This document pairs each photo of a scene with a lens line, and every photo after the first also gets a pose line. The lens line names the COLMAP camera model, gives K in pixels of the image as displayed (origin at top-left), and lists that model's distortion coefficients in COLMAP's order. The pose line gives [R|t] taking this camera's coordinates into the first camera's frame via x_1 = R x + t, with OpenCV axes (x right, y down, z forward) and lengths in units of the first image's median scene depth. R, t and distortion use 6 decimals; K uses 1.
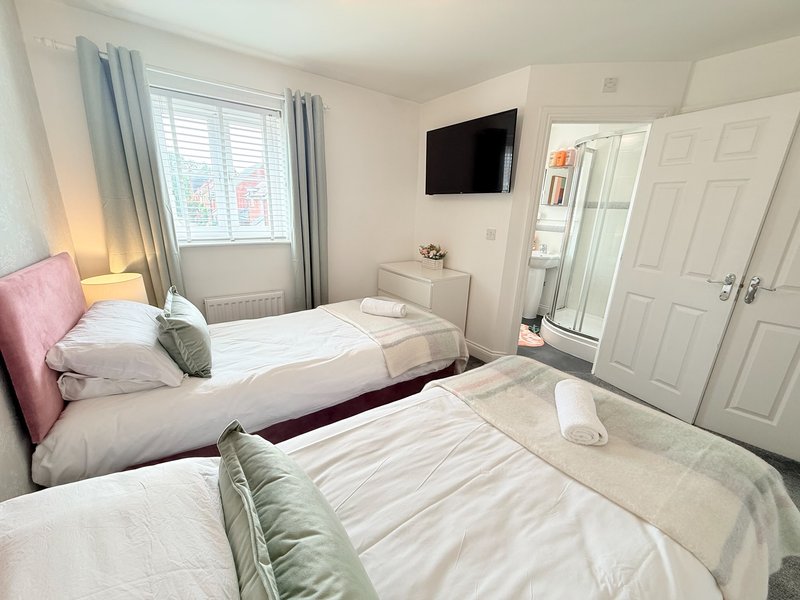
lens RADIAL K [[320.3, 0, 399.9], [0, 320.3, 301.6], [0, 0, 1]] dist [-0.006745, -0.000091]
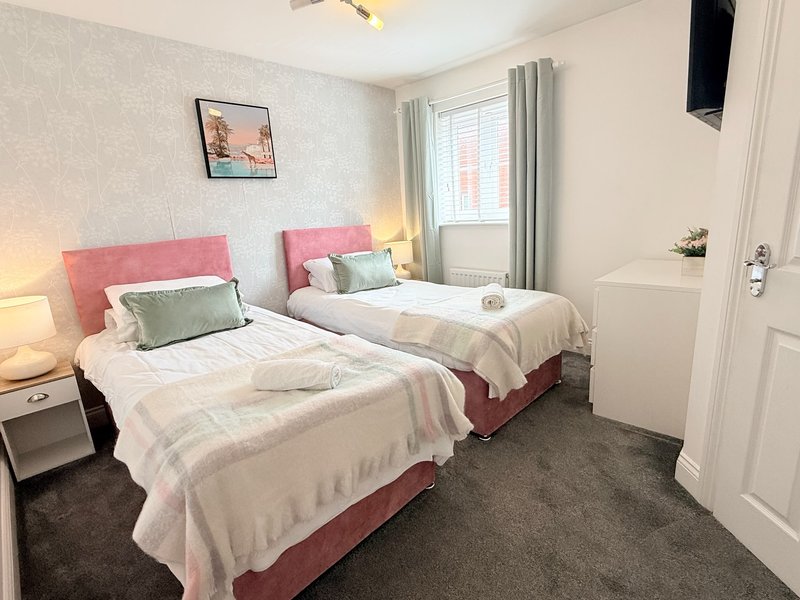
lens RADIAL K [[391.3, 0, 398.8], [0, 391.3, 303.3], [0, 0, 1]] dist [0.004885, 0.000467]
pose [[0.165175, 0.191164, -0.967561, 1.032248], [-0.206062, 0.966074, 0.155692, -0.081536], [0.964498, 0.173661, 0.198963, 0.598607]]
